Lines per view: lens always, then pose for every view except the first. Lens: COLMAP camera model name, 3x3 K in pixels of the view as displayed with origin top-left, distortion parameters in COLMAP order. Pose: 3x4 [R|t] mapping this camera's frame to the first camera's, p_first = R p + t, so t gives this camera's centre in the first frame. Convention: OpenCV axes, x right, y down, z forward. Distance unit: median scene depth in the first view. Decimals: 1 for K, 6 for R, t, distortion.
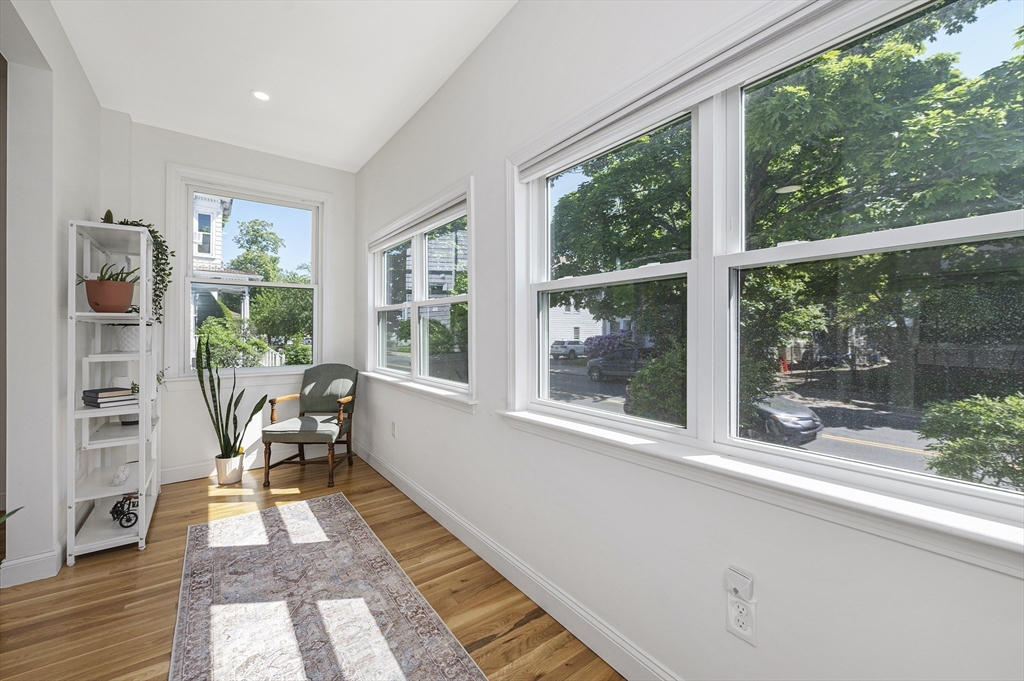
lens RADIAL K [[410.4, 0, 510.4], [0, 410.4, 331.4], [0, 0, 1]] dist [0.006288, -0.000087]
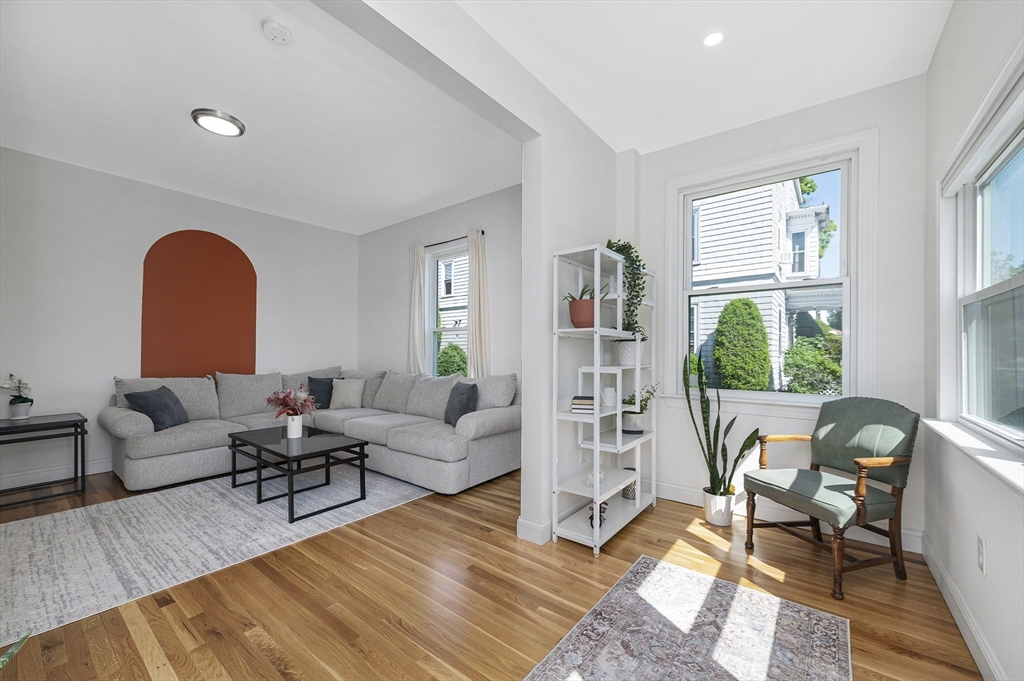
lens RADIAL K [[407.3, 0, 508.5], [0, 407.3, 344.9], [0, 0, 1]] dist [0.006358, 0.000166]
pose [[0.266989, -0.014573, -0.963589, 0.024901], [-0.005901, 0.999842, -0.016756, 0.013481], [0.963681, 0.010160, 0.266861, 0.362650]]
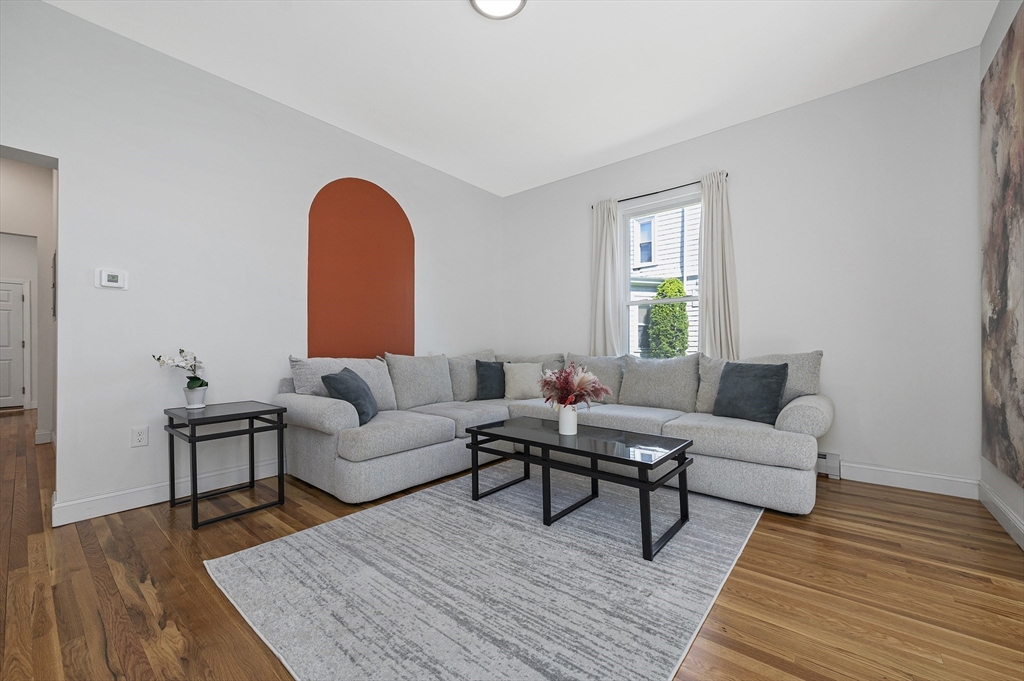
lens RADIAL K [[407.3, 0, 508.5], [0, 407.3, 344.9], [0, 0, 1]] dist [0.006358, 0.000166]
pose [[0.251462, -0.002831, -0.967863, -0.411291], [-0.006225, 0.999970, -0.004542, 0.071612], [0.967847, 0.007167, 0.251437, -0.185417]]
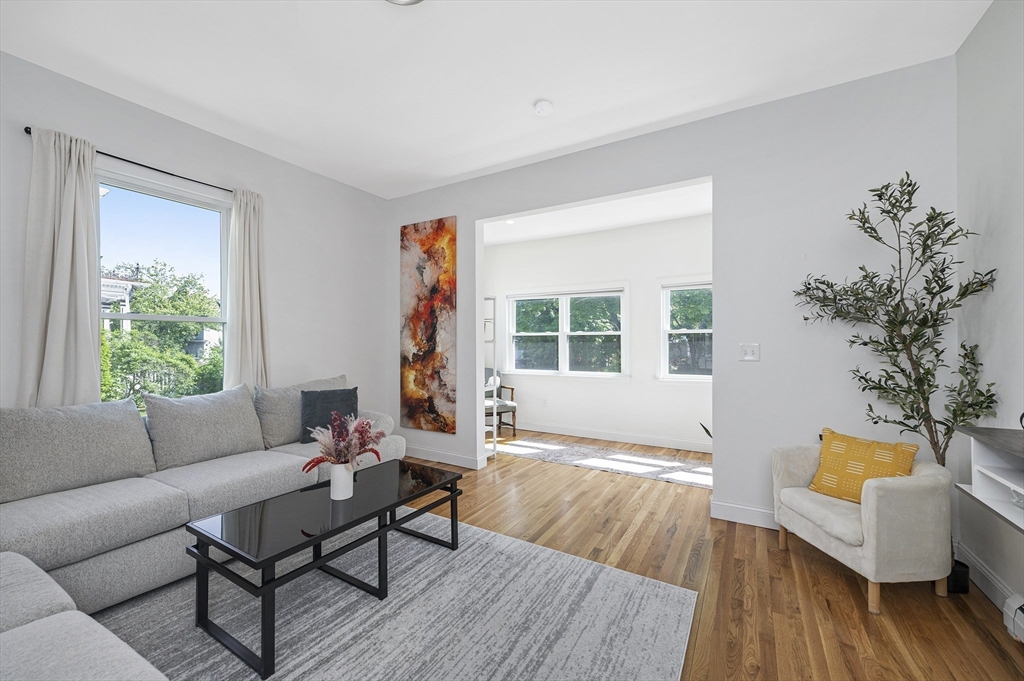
lens RADIAL K [[407.3, 0, 508.5], [0, 407.3, 344.9], [0, 0, 1]] dist [0.006358, 0.000166]
pose [[0.918286, 0.005110, 0.395885, -1.148664], [-0.006229, 0.999979, 0.001540, -0.016864], [-0.395869, -0.003880, 0.918299, -0.599896]]
